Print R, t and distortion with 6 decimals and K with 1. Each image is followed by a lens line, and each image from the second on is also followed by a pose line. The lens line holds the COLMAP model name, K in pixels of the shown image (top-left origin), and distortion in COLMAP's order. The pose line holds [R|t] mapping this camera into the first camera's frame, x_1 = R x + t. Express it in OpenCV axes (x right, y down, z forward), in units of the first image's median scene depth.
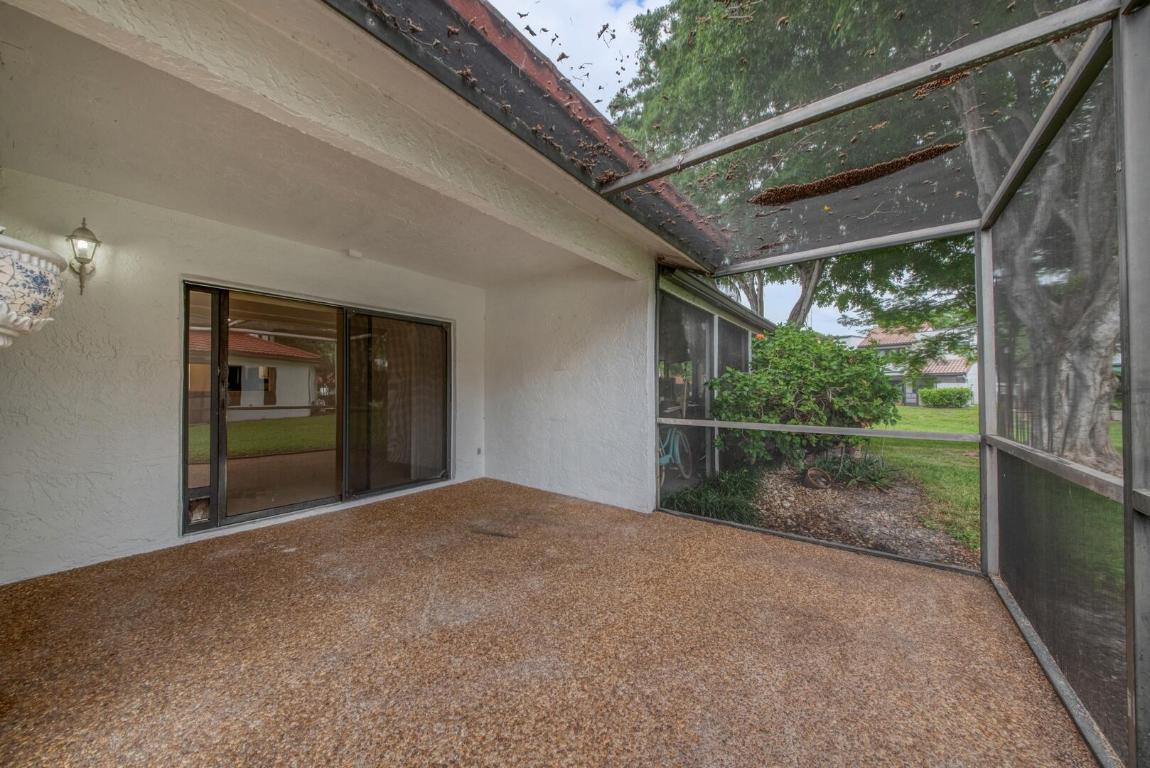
lens RADIAL K [[399.1, 0, 561.0], [0, 399.1, 385.0], [0, 0, 1]] dist [0.019200, -0.012083]
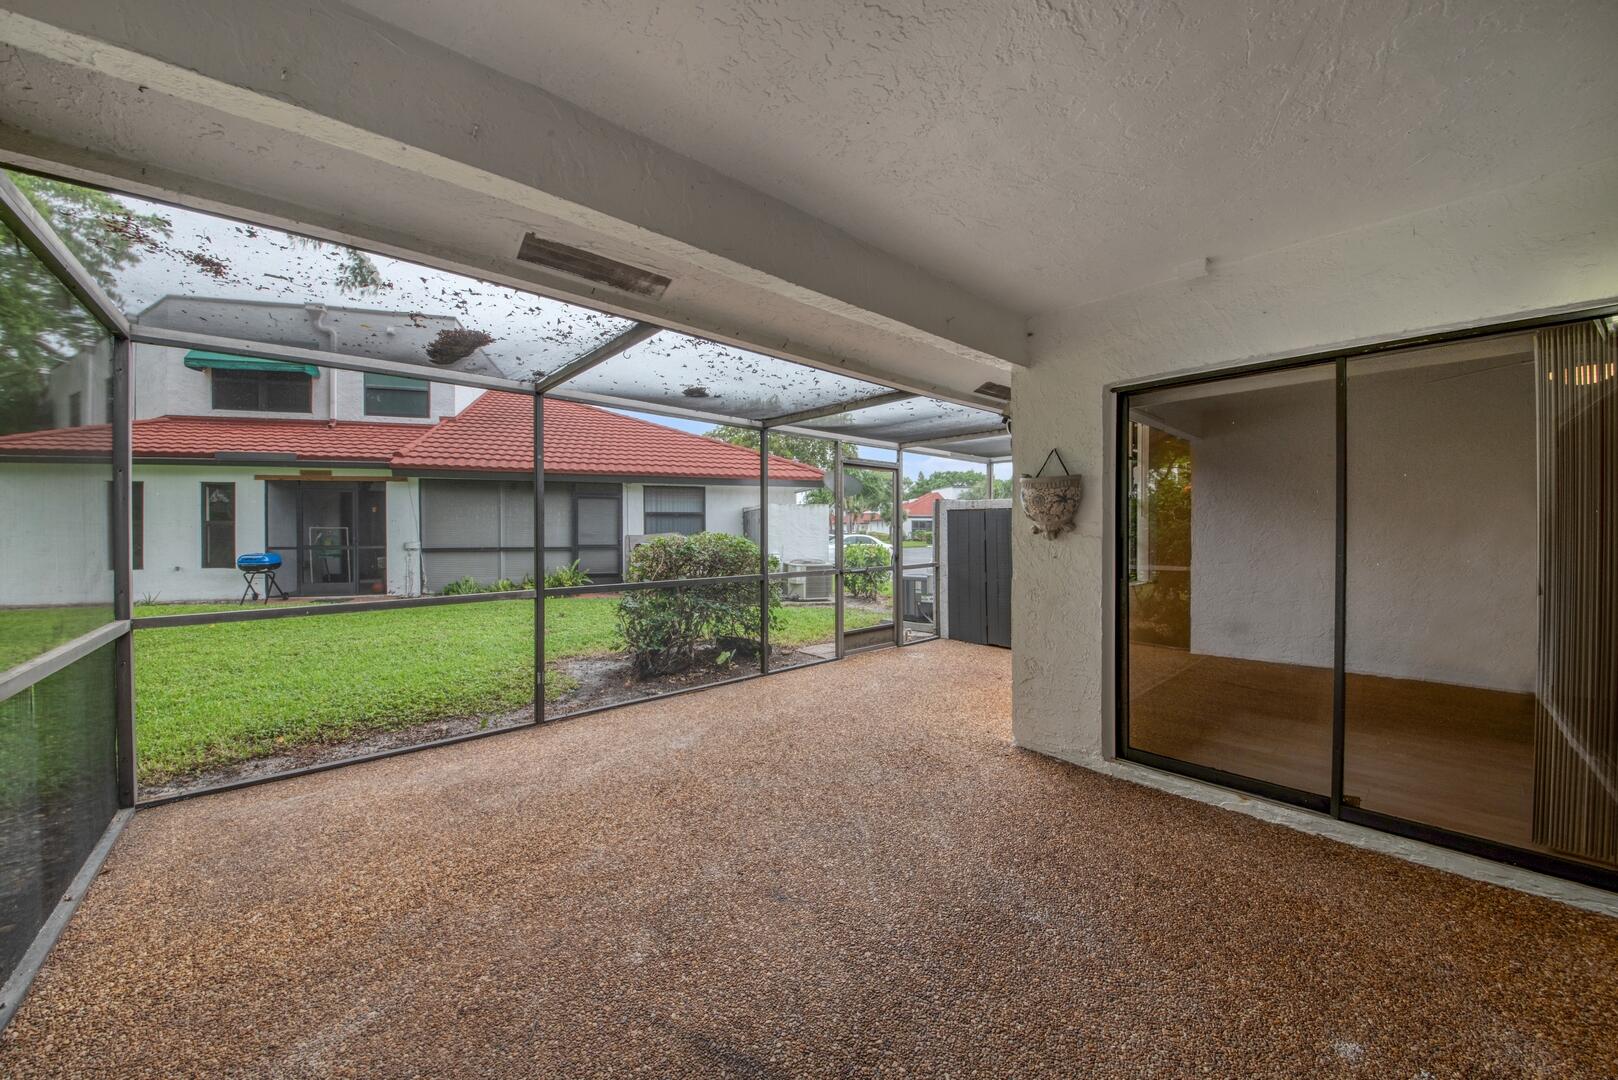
lens RADIAL K [[556.0, 0, 815.4], [0, 556.0, 535.2], [0, 0, 1]] dist [0.016865, -0.012049]
pose [[-0.987849, -0.002227, 0.155402, -0.278432], [-0.002848, 0.999989, -0.003776, -0.026097], [-0.155392, -0.004173, -0.987844, 1.451711]]
